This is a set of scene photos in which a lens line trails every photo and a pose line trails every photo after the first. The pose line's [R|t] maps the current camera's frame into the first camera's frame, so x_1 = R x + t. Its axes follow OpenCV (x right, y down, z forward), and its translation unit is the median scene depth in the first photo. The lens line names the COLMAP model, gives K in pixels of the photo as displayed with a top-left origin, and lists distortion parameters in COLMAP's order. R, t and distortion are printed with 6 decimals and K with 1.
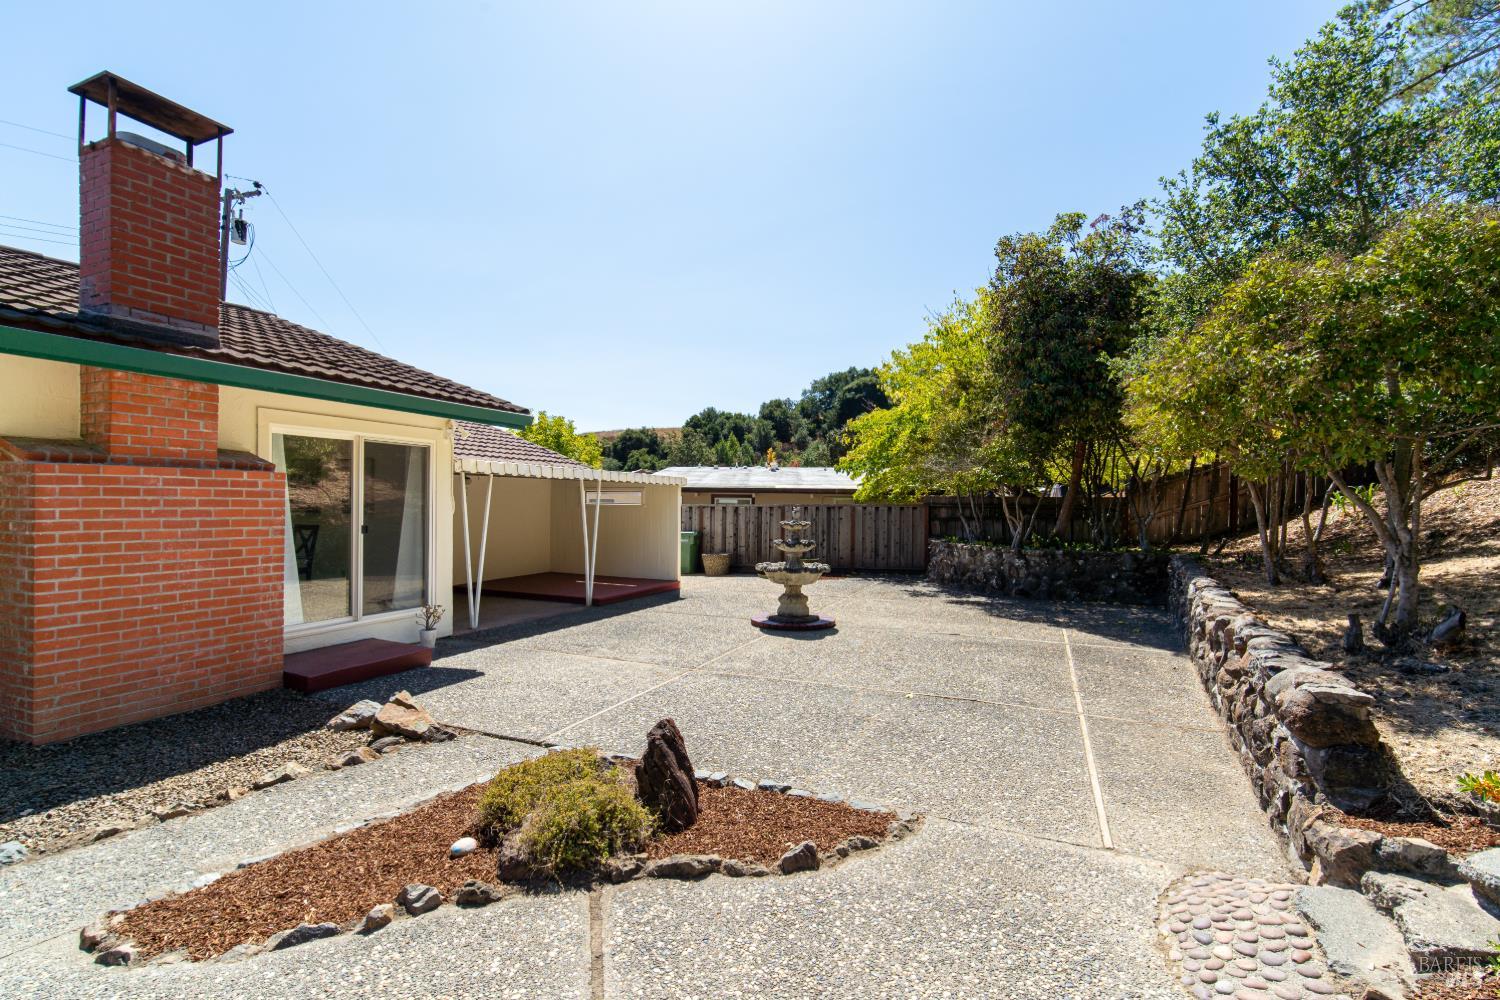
lens RADIAL K [[652.5, 0, 757.4], [0, 652.5, 505.4], [0, 0, 1]] dist [-0.006325, 0.000290]
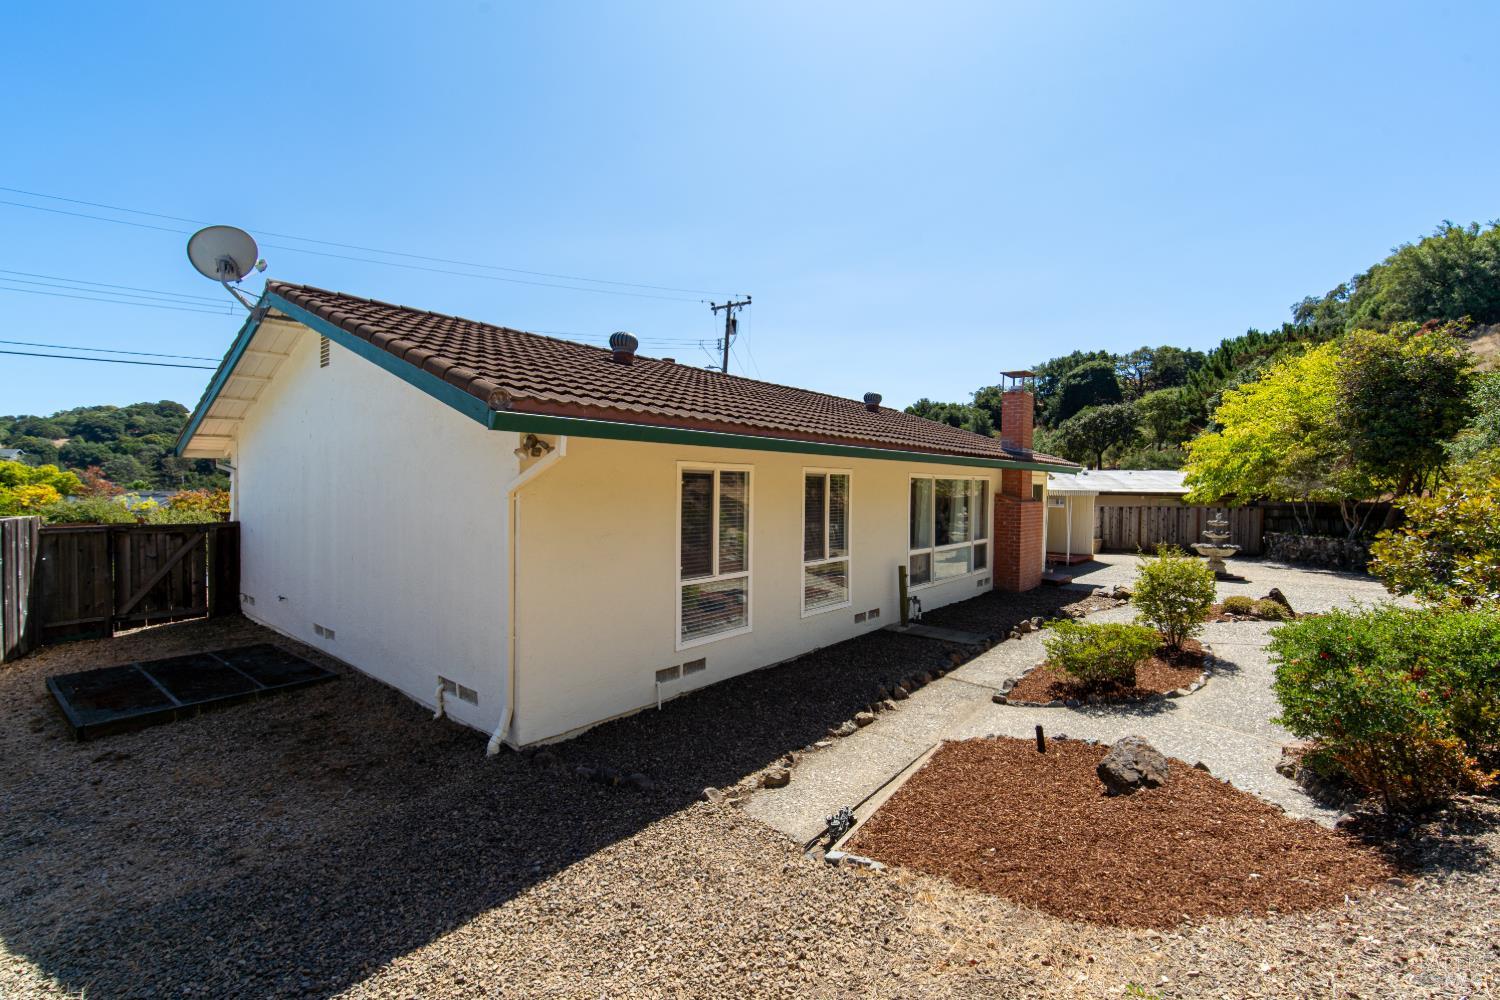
lens RADIAL K [[652.5, 0, 745.6], [0, 652.5, 504.4], [0, 0, 1]] dist [-0.006325, 0.000290]
pose [[0.957030, 0.008352, -0.289868, -0.559822], [-0.002627, 0.999794, 0.020133, -0.045453], [0.289976, -0.018506, 0.956855, -0.916238]]
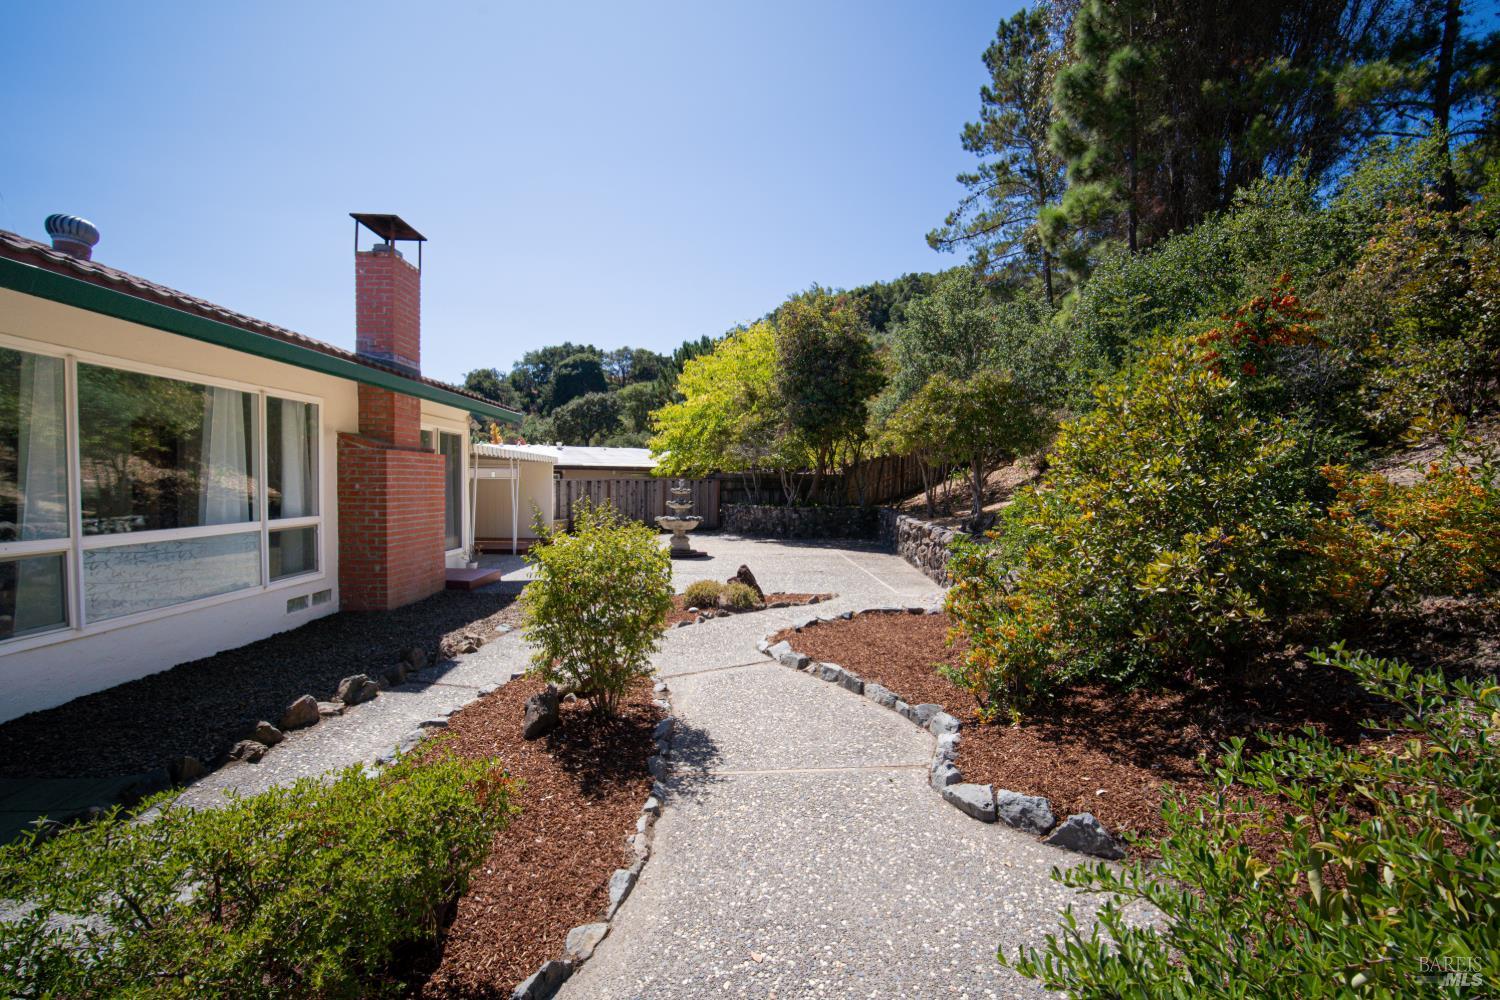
lens RADIAL K [[652.5, 0, 768.2], [0, 652.5, 515.6], [0, 0, 1]] dist [-0.006325, 0.000290]
pose [[0.895135, -0.022709, 0.445217, -0.367330], [0.000448, 0.998747, 0.050043, 0.009385], [-0.445796, -0.044596, 0.894023, -0.383798]]
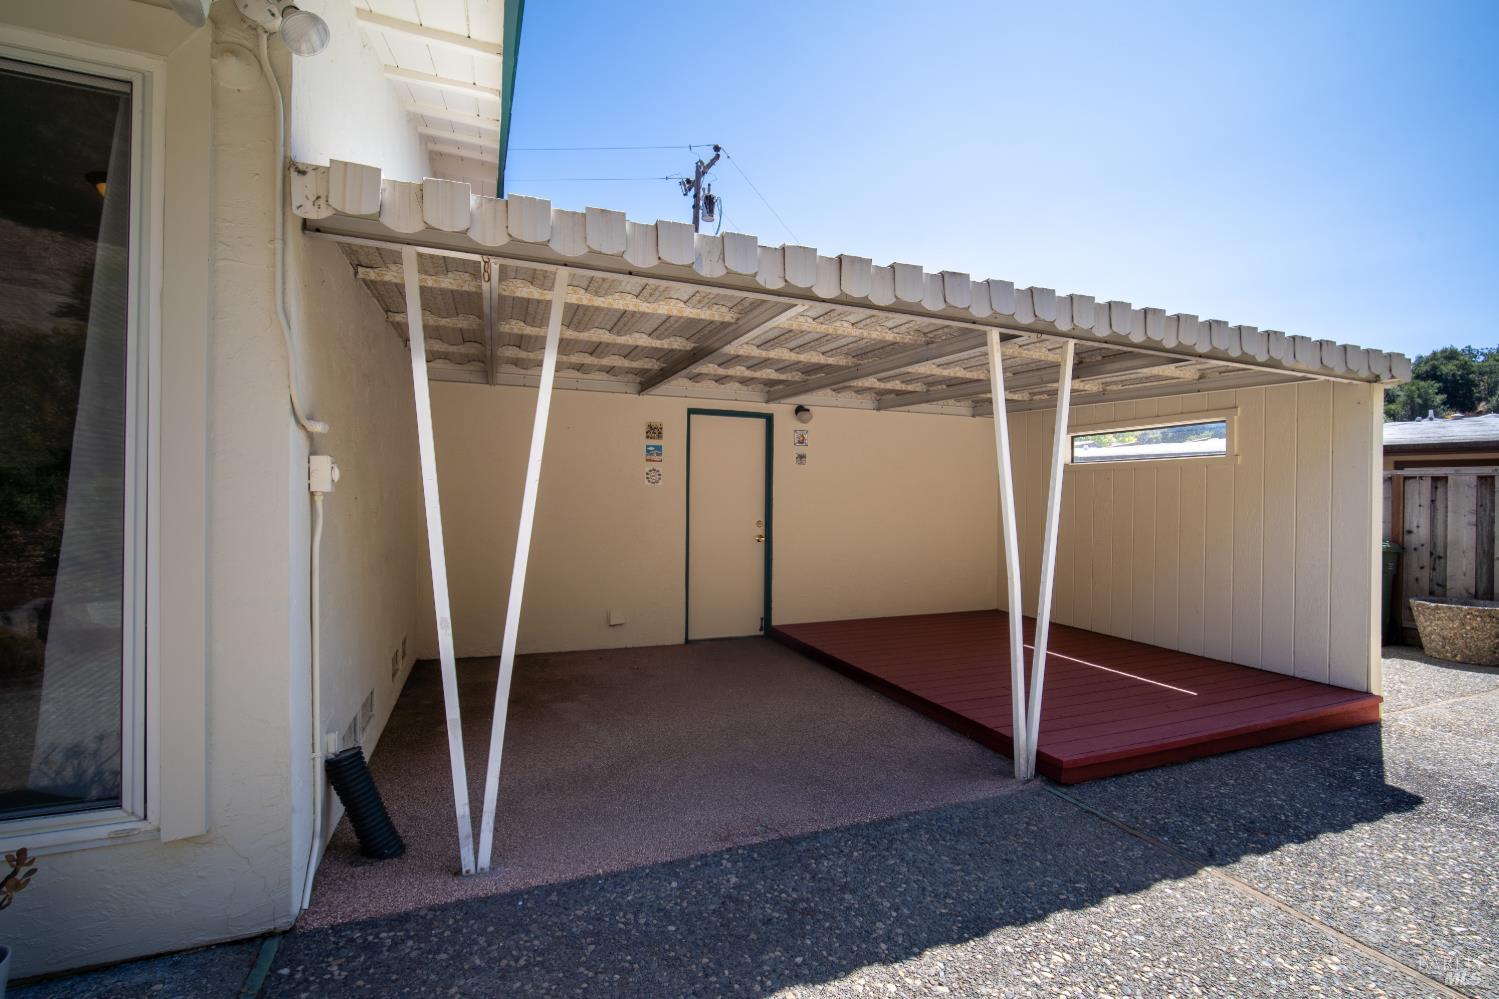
lens RADIAL K [[652.1, 0, 760.9], [0, 652.1, 494.9], [0, 0, 1]] dist [-0.006325, 0.000290]
pose [[0.715686, -0.007059, -0.698387, -0.133648], [-0.007512, 0.999813, -0.017804, 0.033870], [0.698382, 0.017988, 0.715499, 0.677778]]
